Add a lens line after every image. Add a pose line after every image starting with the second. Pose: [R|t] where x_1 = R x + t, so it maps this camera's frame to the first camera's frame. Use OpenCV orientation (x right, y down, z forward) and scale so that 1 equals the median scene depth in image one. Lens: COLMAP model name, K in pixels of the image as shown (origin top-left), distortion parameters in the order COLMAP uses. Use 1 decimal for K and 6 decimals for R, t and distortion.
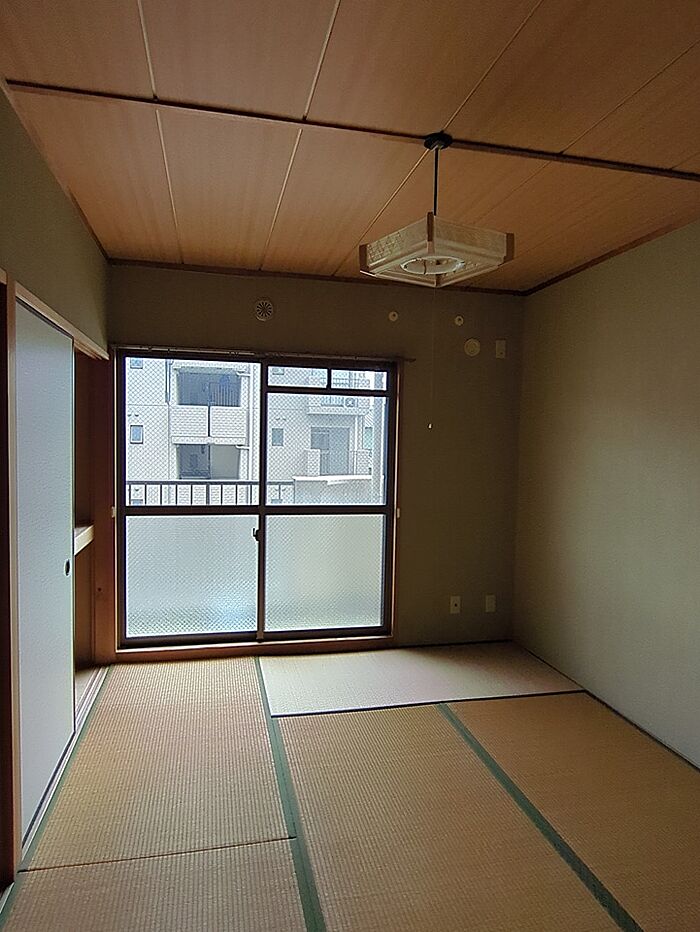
lens RADIAL K [[586.5, 0, 350.0], [0, 586.5, 466.0], [0, 0, 1]] dist [0.002309, 0.000450]
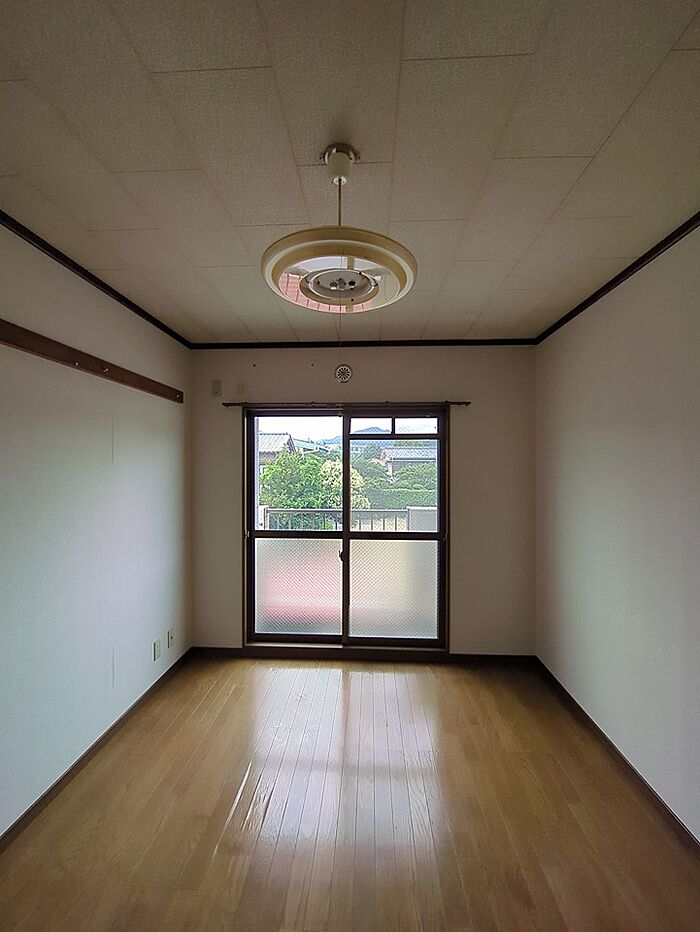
lens RADIAL K [[481.9, 0, 350.0], [0, 481.9, 466.0], [0, 0, 1]] dist [-0.000698, 0.000073]
pose [[0.958345, -0.025207, -0.284498, 0.148558], [0.005518, 0.997546, -0.069797, 0.001420], [0.285559, 0.065319, 0.956133, 0.032313]]
